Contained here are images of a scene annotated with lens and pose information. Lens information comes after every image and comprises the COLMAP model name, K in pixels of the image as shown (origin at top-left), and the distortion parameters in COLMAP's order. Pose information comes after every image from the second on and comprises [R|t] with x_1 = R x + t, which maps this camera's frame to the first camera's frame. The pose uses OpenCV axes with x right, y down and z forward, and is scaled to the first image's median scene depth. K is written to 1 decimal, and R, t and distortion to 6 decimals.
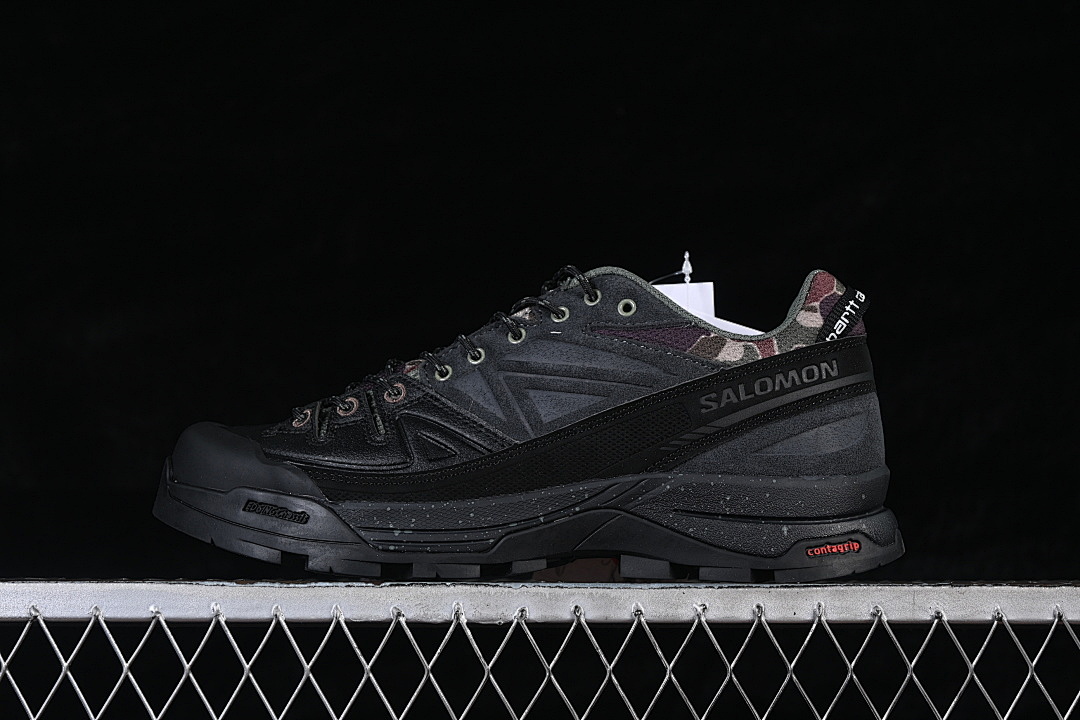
lens RADIAL K [[2393.2, 0, 576.1], [0, 2393.2, 355.6], [0, 0, 1]] dist [-0.092616, 0.000000]
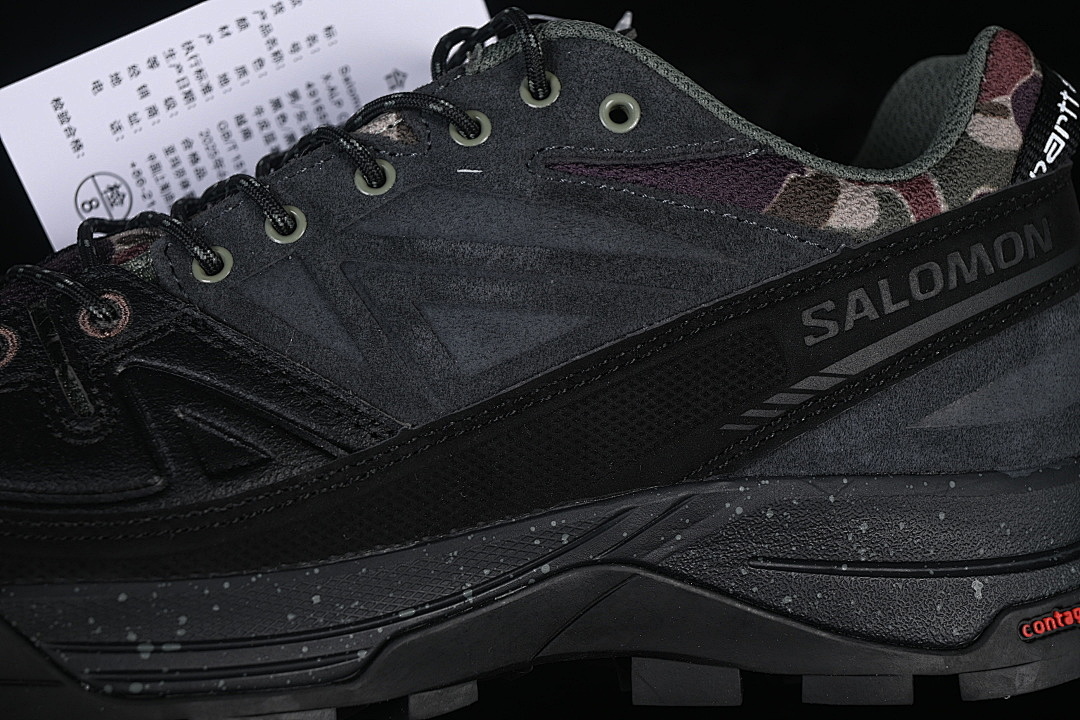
lens RADIAL K [[2393.2, 0, 541.7], [0, 2393.2, 359.5], [0, 0, 1]] dist [-0.092616, 0.000000]
pose [[0.972078, -0.039172, 0.231367, -0.074285], [0.011999, 0.992976, 0.117705, -0.020073], [-0.234352, -0.111642, 0.965720, 0.415337]]
